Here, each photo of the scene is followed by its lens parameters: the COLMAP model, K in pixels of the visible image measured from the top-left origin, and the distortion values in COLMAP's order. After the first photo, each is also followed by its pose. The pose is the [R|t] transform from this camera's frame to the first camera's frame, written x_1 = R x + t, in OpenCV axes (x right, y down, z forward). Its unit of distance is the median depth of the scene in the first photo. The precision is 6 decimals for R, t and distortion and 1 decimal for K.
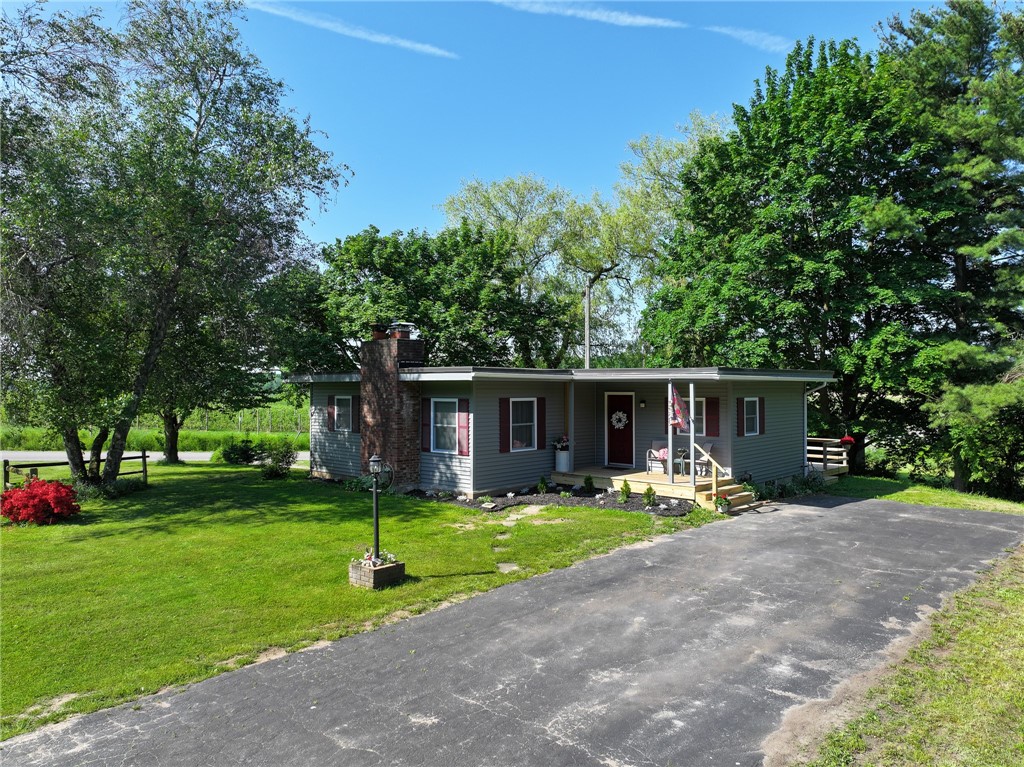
lens RADIAL K [[724.1, 0, 512.0], [0, 724.1, 383.5], [0, 0, 1]] dist [-0.000773, 0.004898]
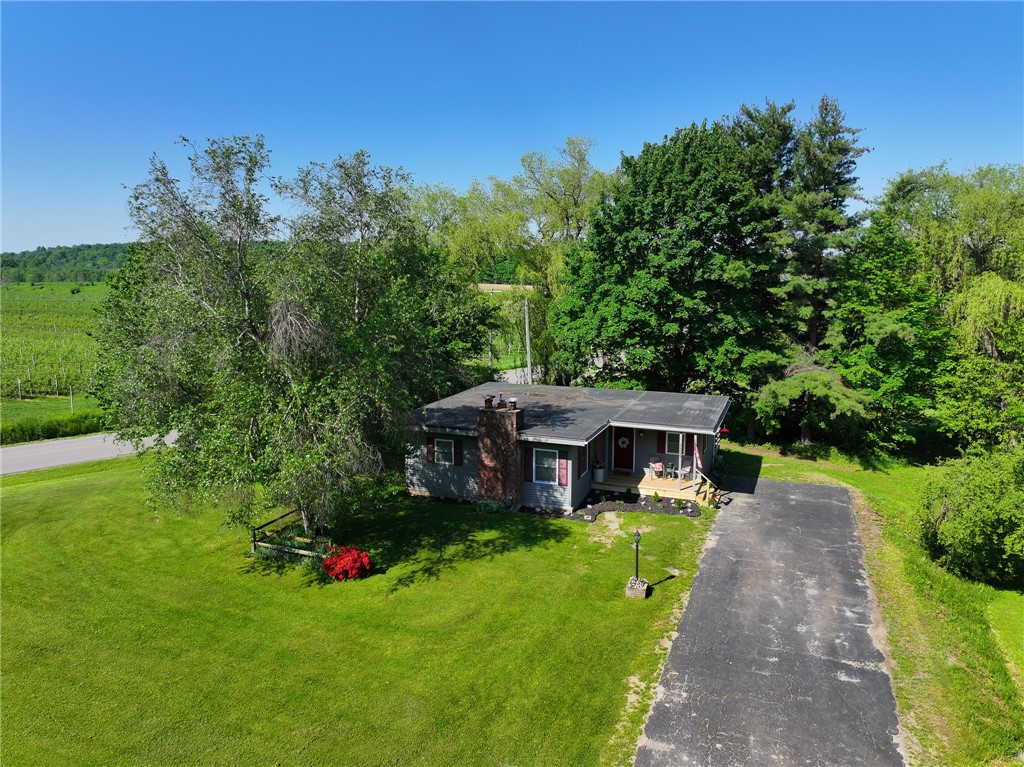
lens RADIAL K [[719.1, 0, 512.0], [0, 719.1, 383.5], [0, 0, 1]] dist [-0.008149, -0.000723]
pose [[0.930060, -0.059233, 0.362600, -0.637308], [-0.000275, 0.986806, 0.161908, -0.329062], [-0.367406, -0.150684, 0.917773, -0.320630]]
